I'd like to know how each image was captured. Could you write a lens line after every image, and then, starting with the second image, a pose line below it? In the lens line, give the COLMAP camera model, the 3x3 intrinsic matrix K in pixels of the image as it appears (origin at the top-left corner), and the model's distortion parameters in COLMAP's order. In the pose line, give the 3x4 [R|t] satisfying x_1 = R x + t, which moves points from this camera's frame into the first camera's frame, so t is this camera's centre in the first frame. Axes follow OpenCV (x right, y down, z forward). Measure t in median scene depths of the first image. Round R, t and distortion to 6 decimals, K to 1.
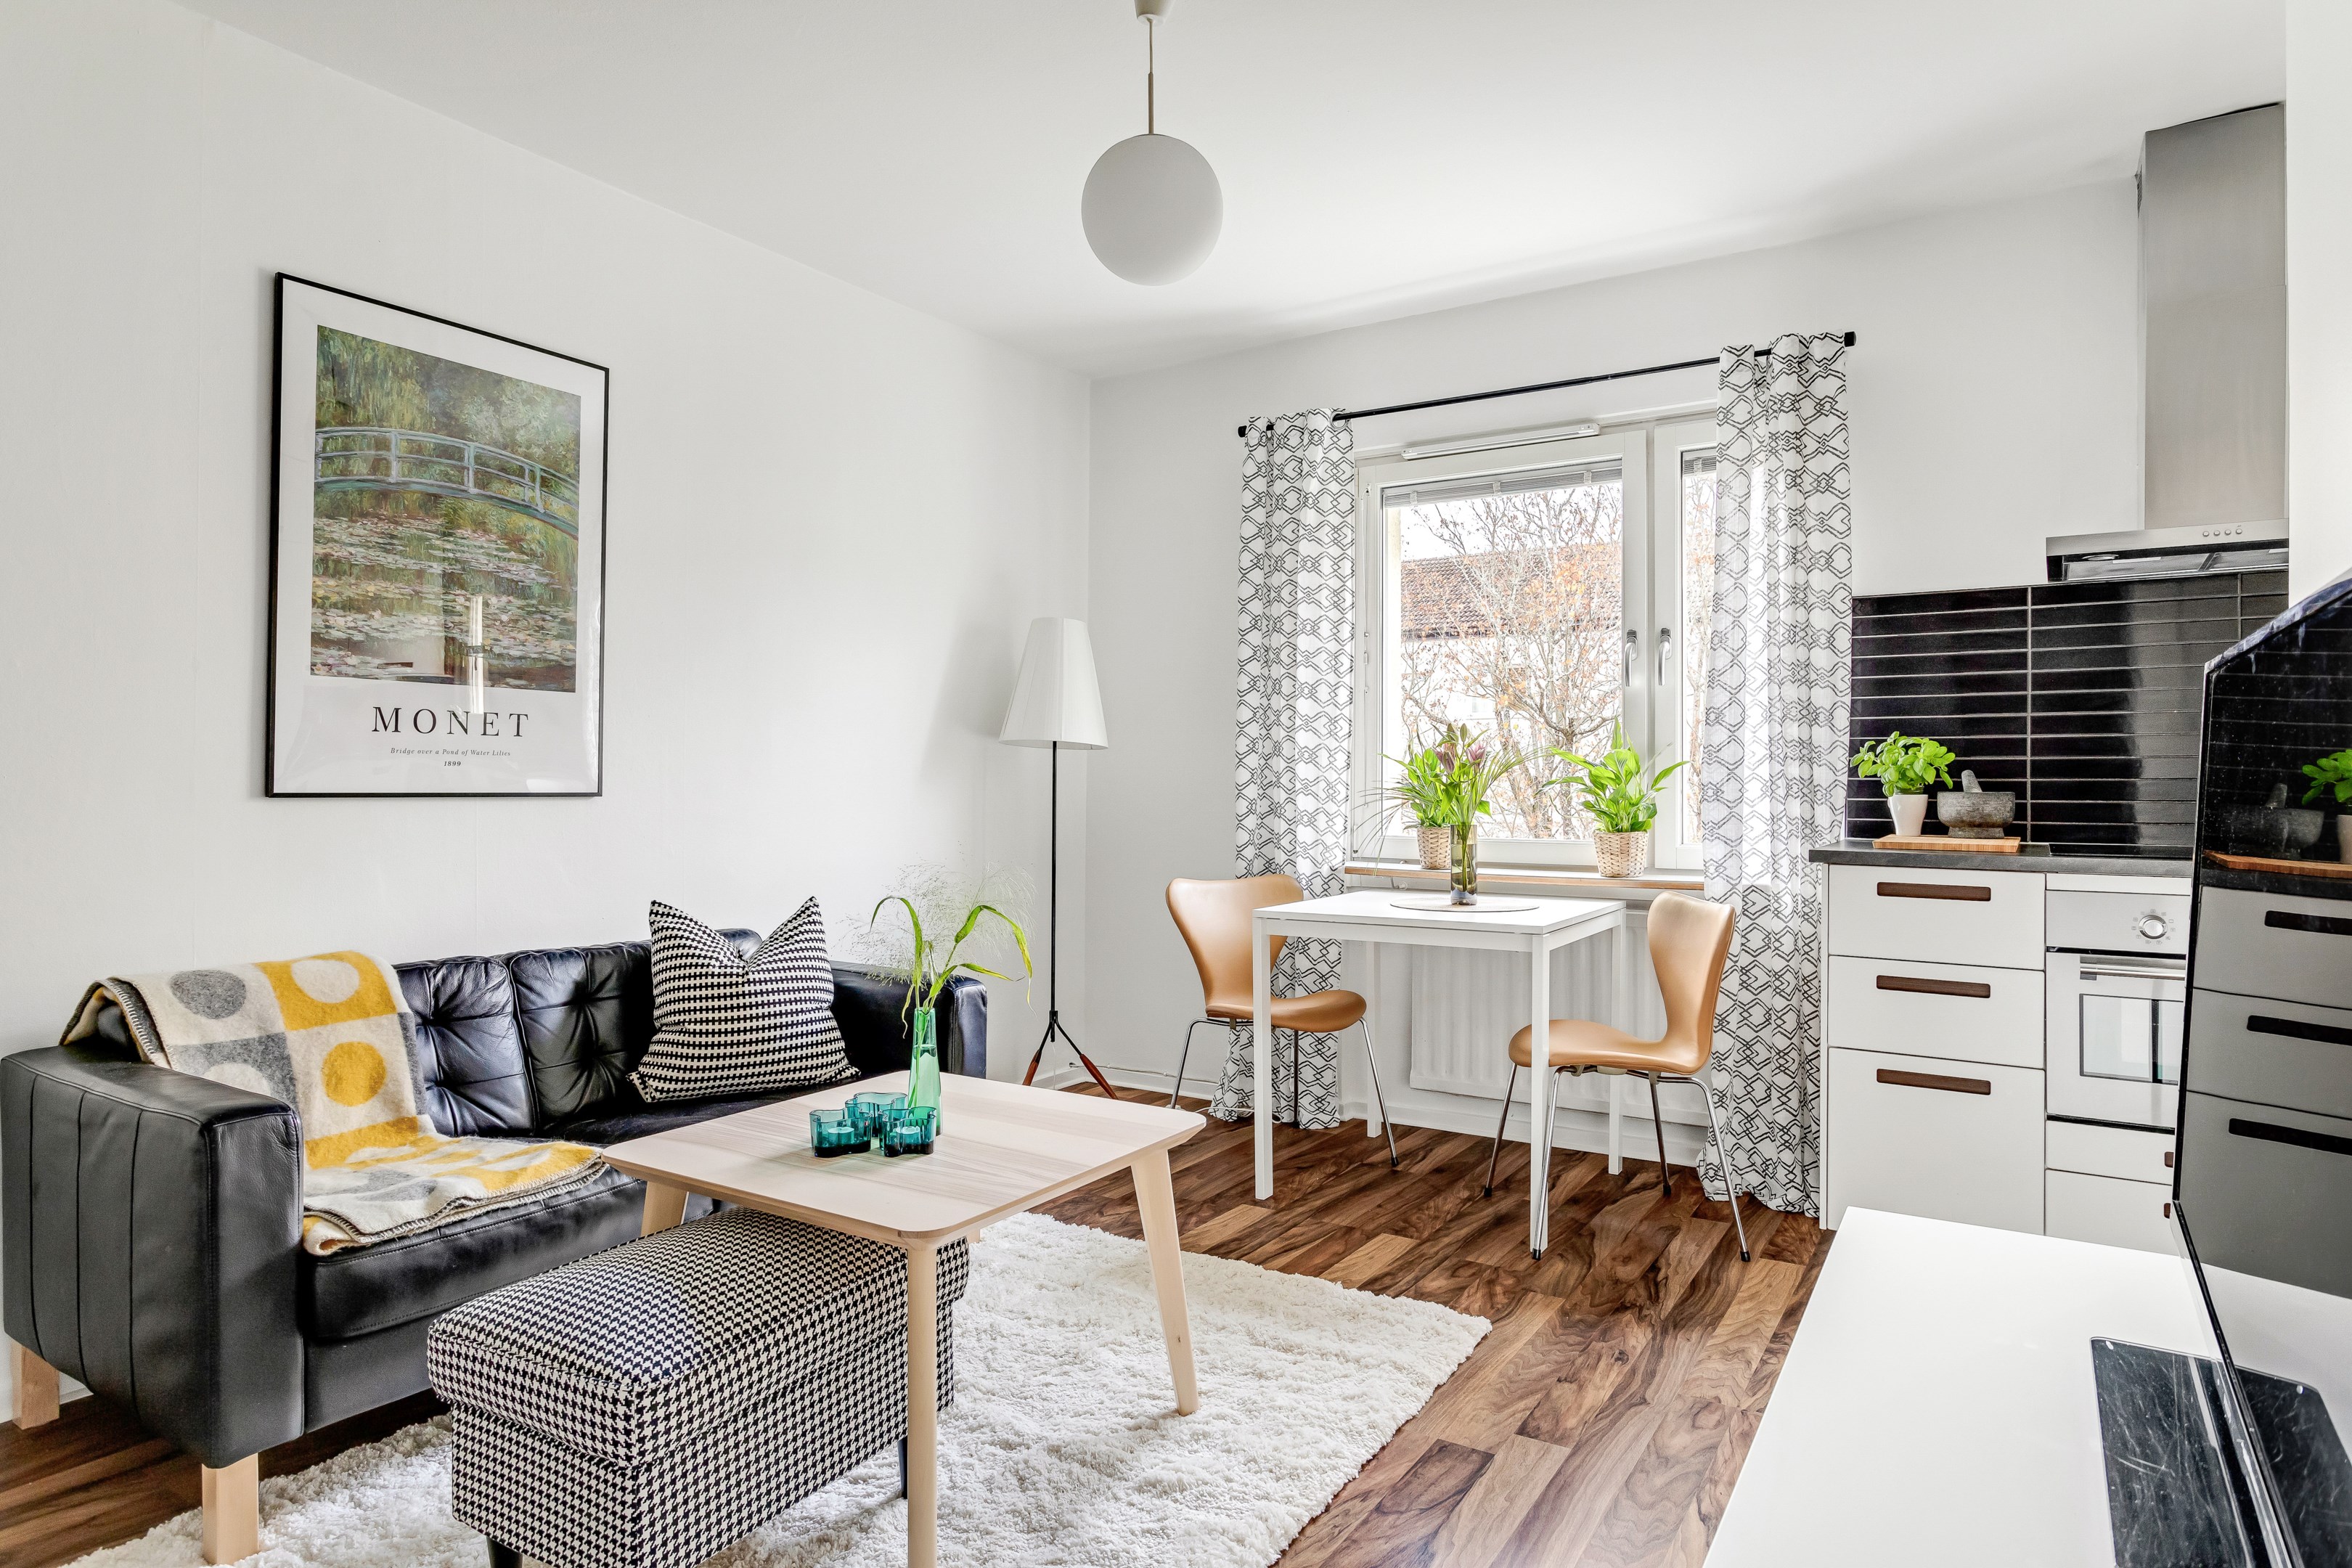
lens RADIAL K [[1342.9, 0, 1183.1], [0, 1342.9, 769.5], [0, 0, 1]] dist [-0.004008, 0.004934]
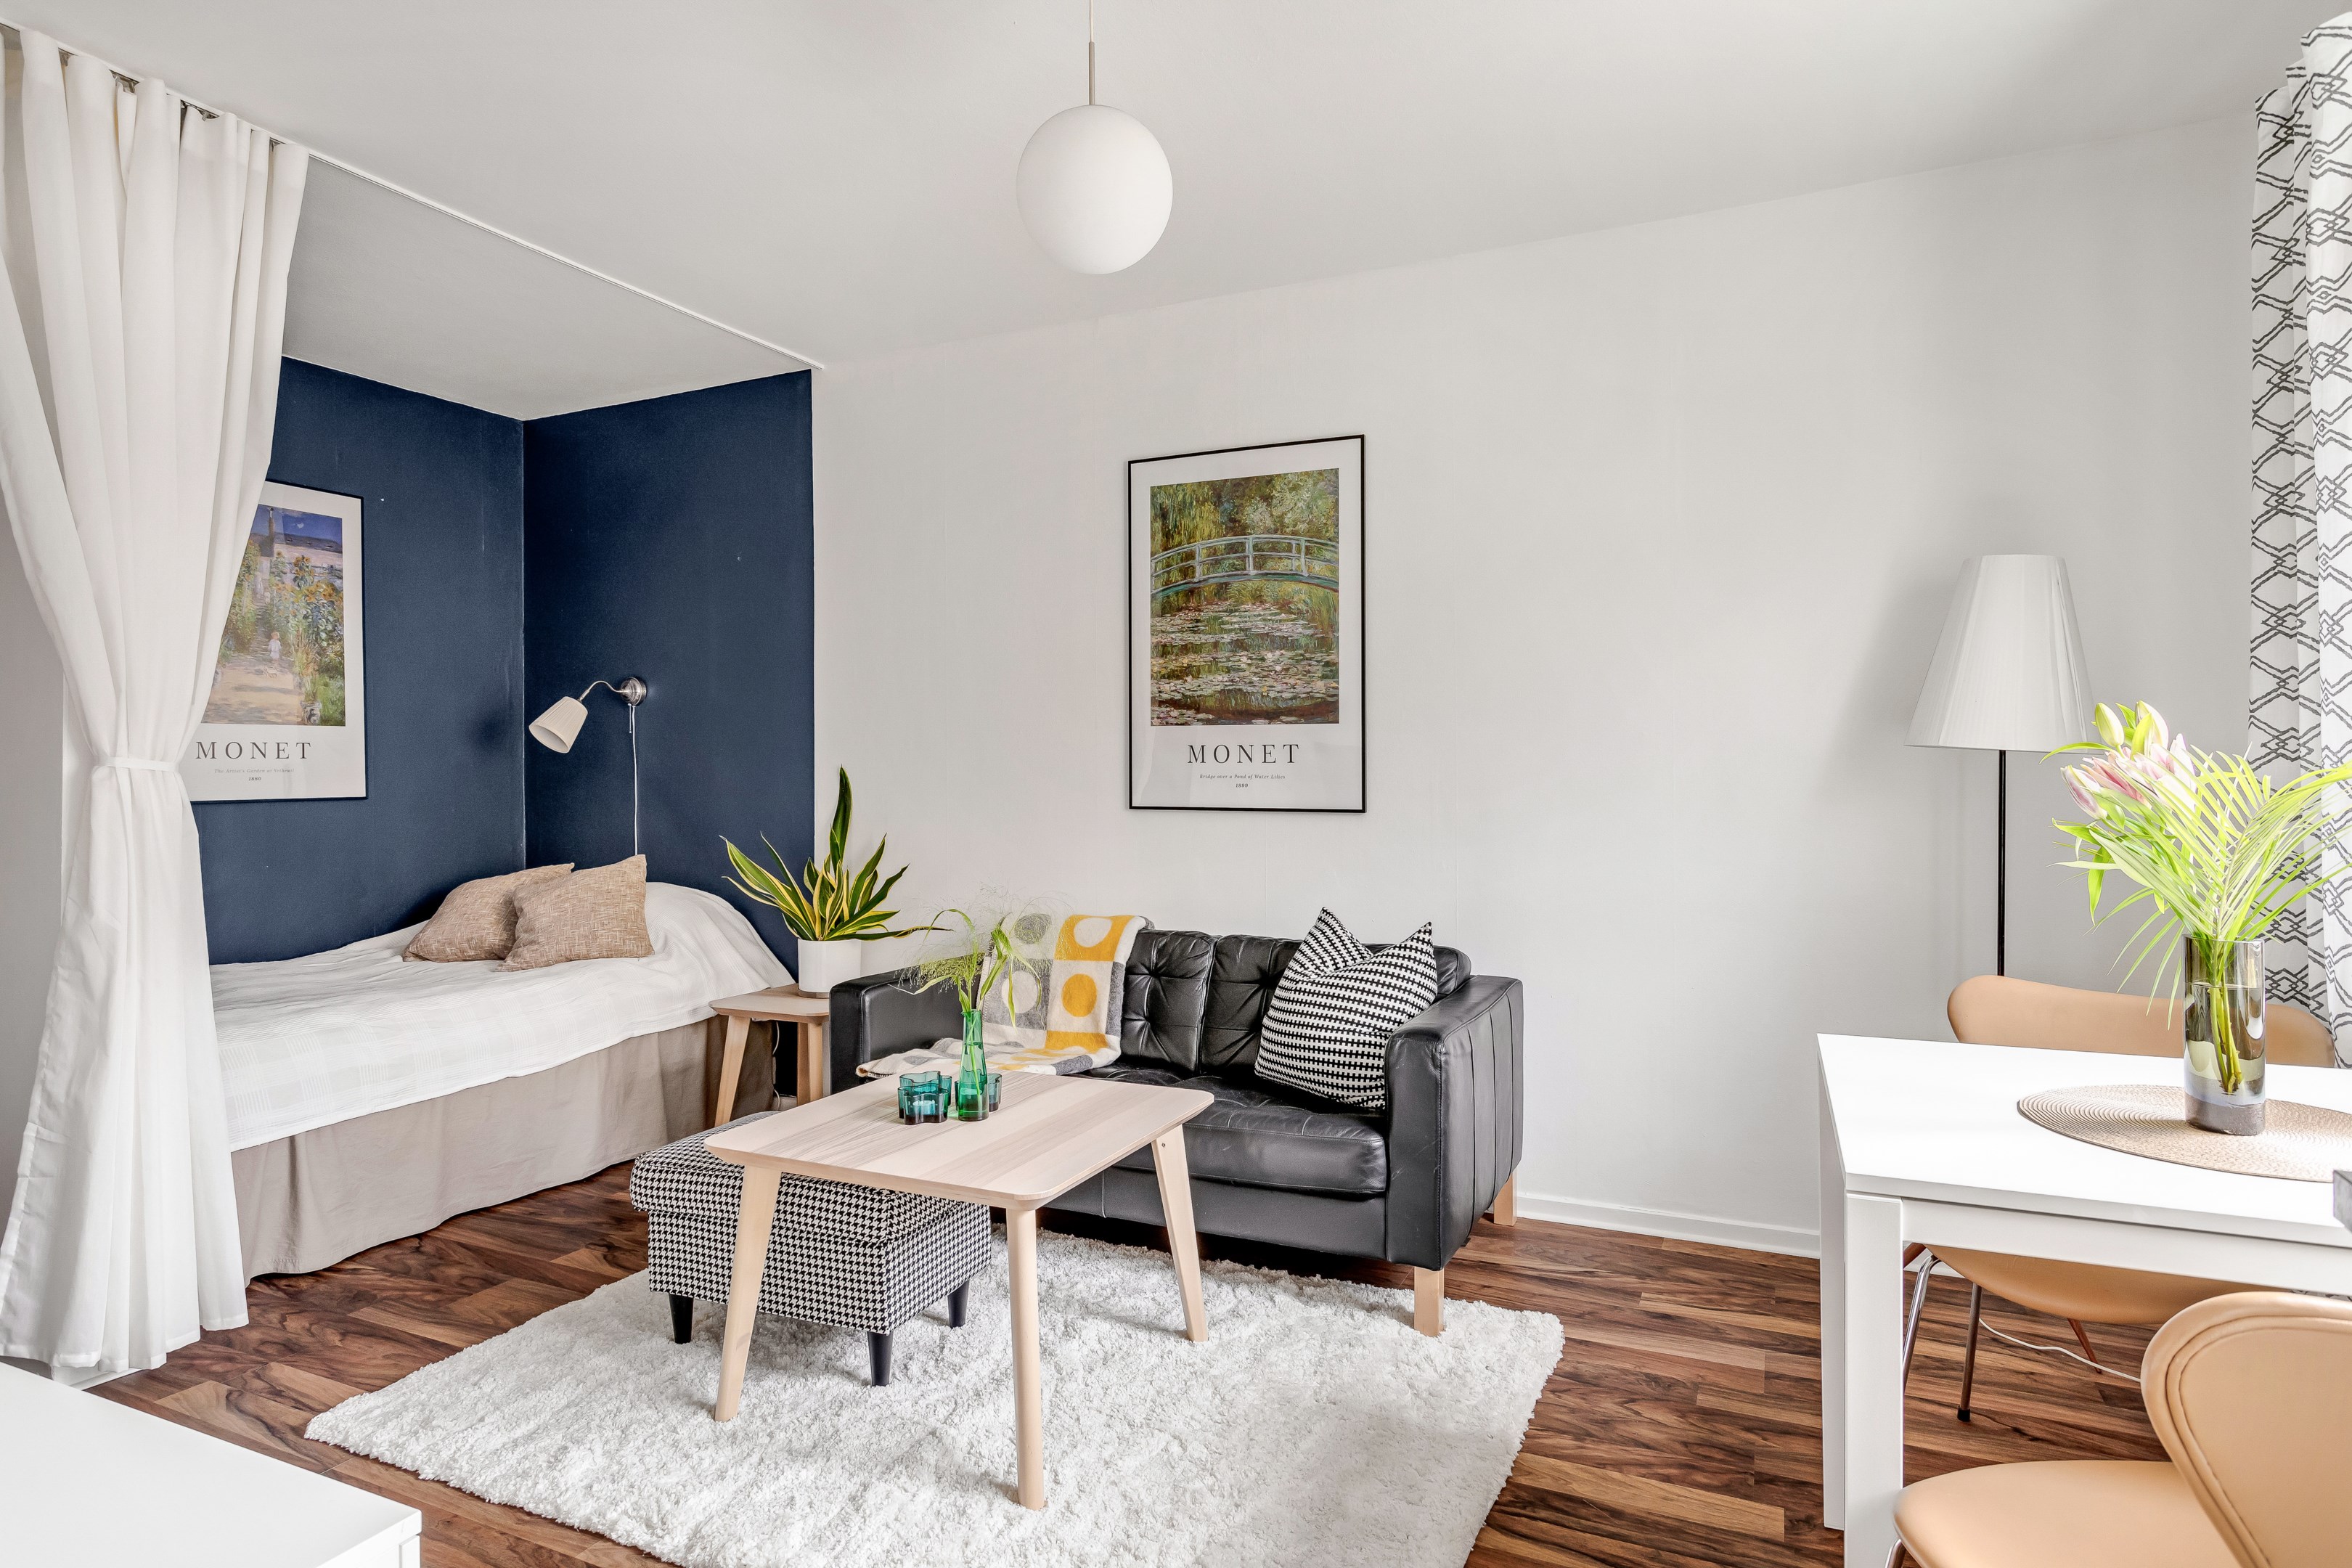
lens RADIAL K [[1293.1, 0, 1174.7], [0, 1293.1, 773.8], [0, 0, 1]] dist [-0.004296, 0.003008]
pose [[0.137961, -0.001642, -0.990436, 0.674172], [0.010342, 0.999946, -0.000218, -0.015732], [0.990384, -0.010213, 0.137971, 0.741069]]
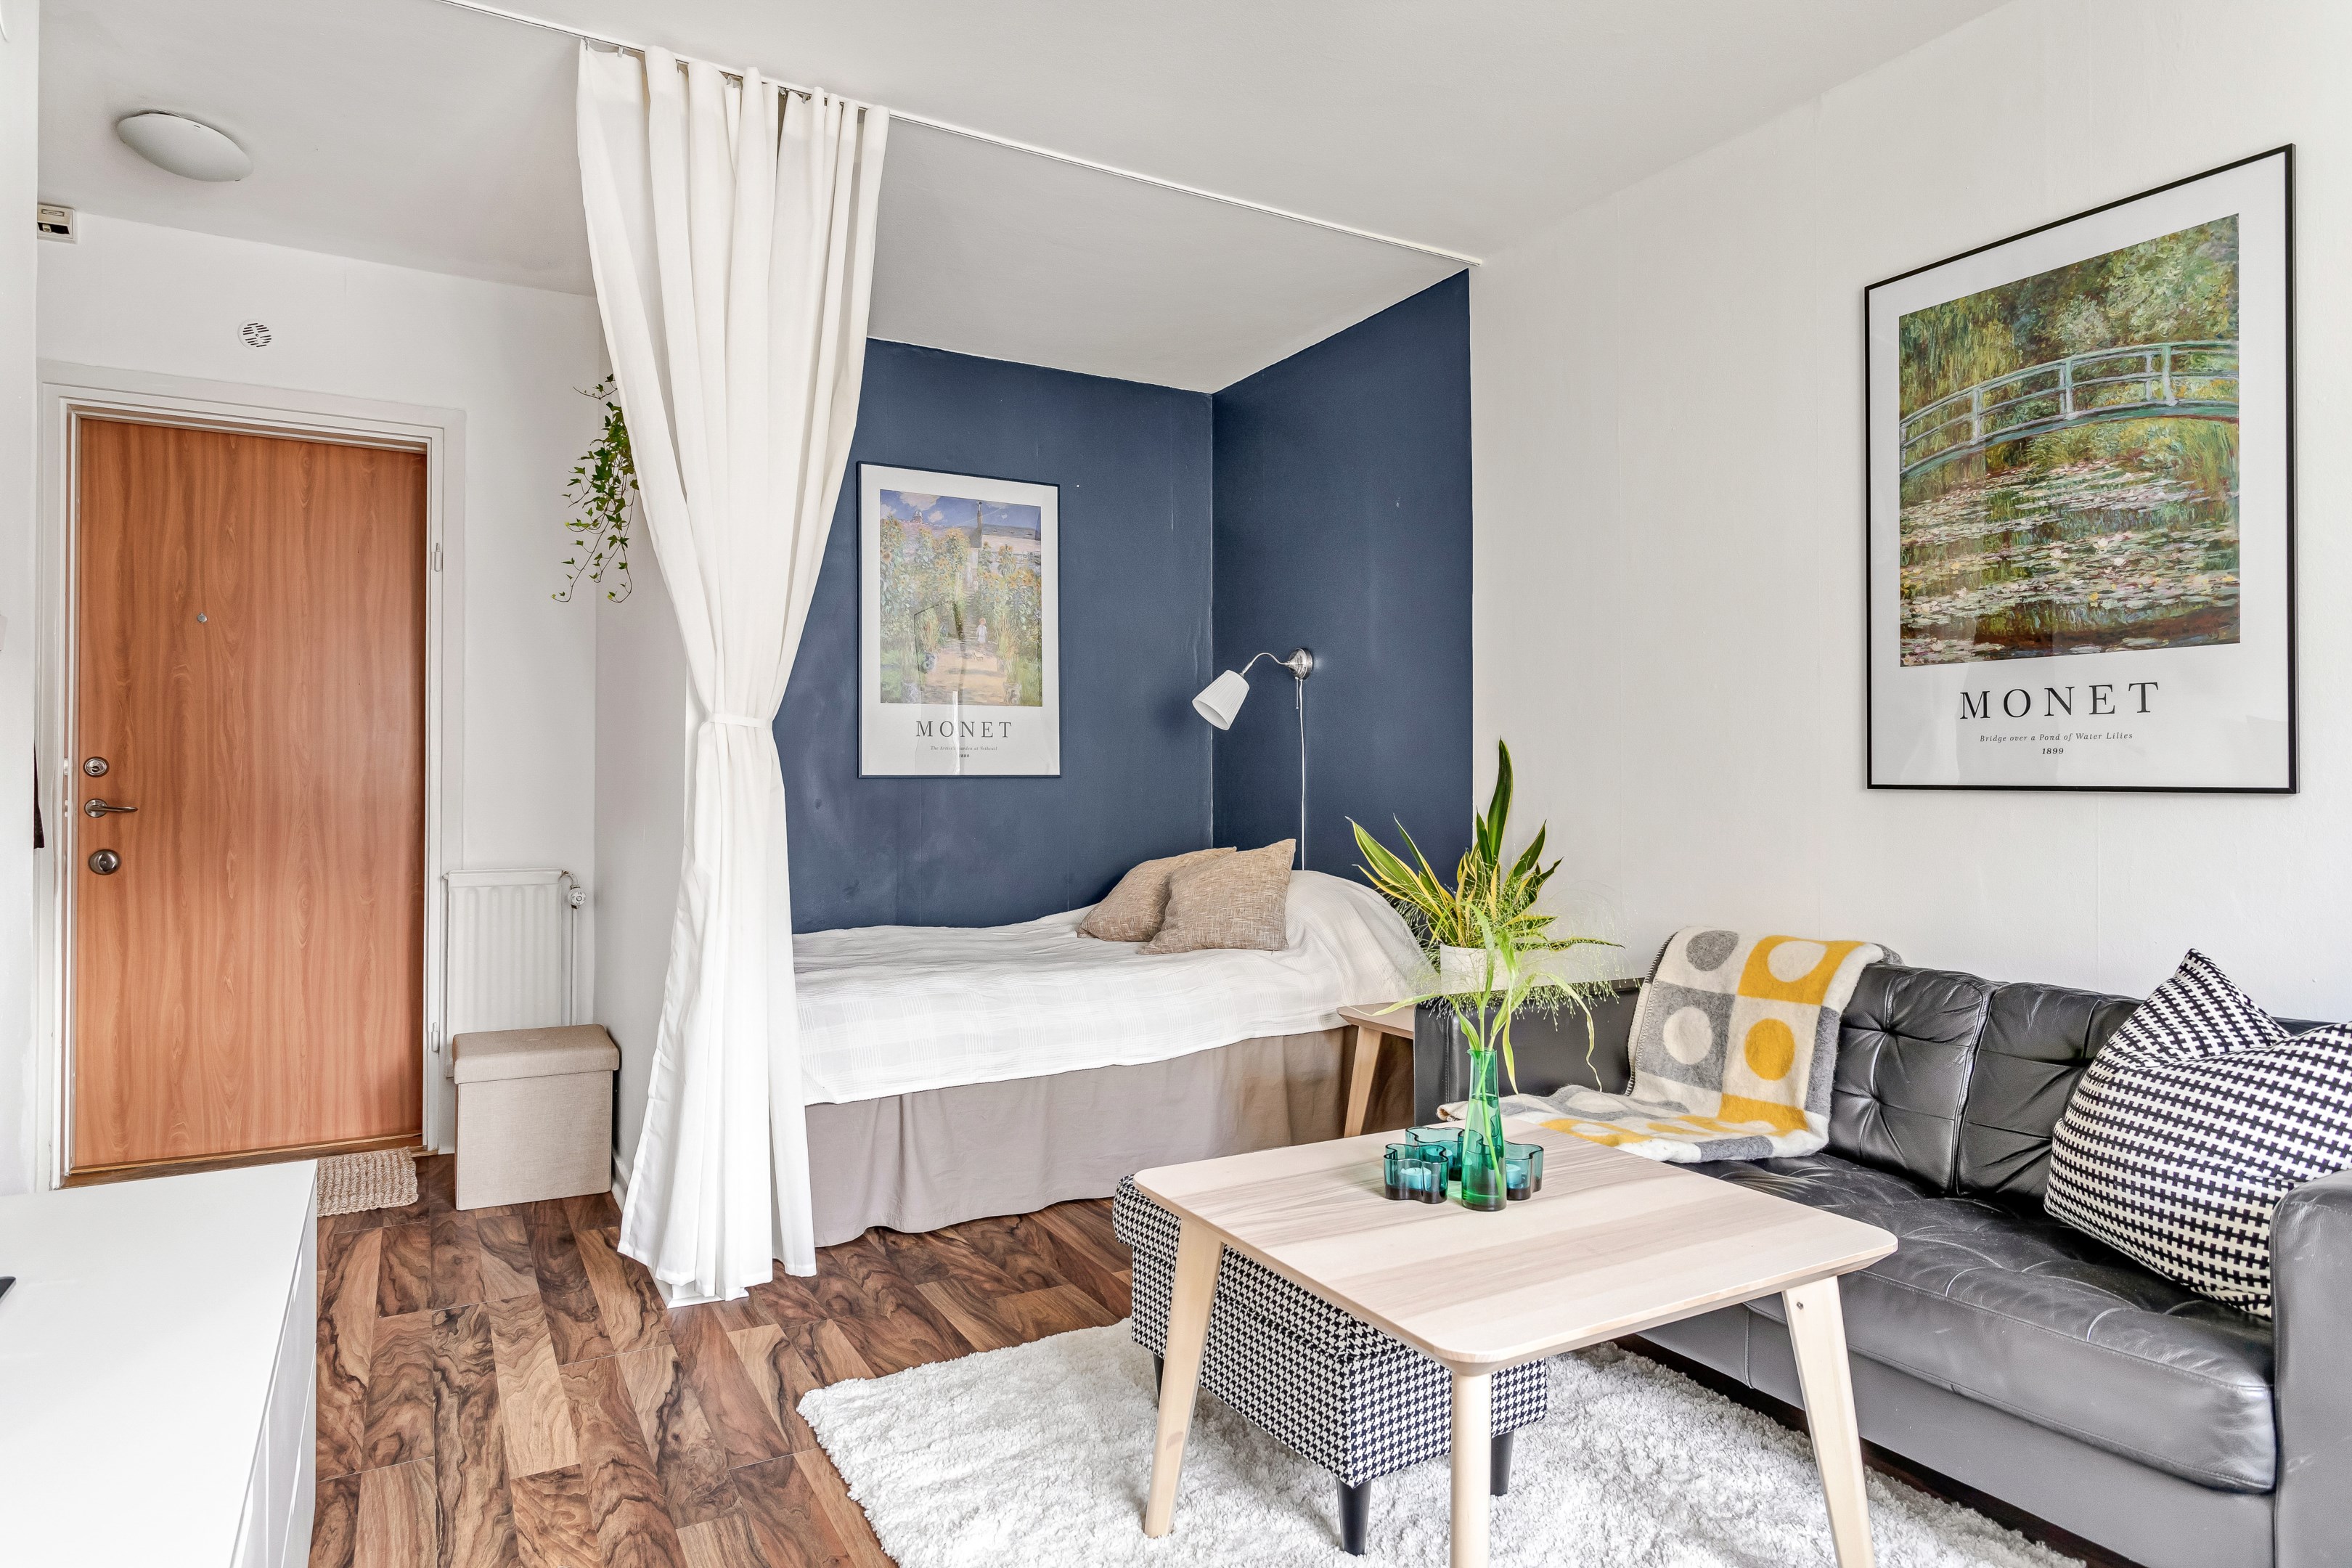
lens RADIAL K [[1342.9, 0, 1183.1], [0, 1342.9, 769.5], [0, 0, 1]] dist [-0.004008, 0.004934]
pose [[-0.460741, -0.013390, -0.887434, 0.432743], [0.002332, 0.999864, -0.016297, 0.018843], [0.887532, -0.009578, -0.460647, 0.879635]]
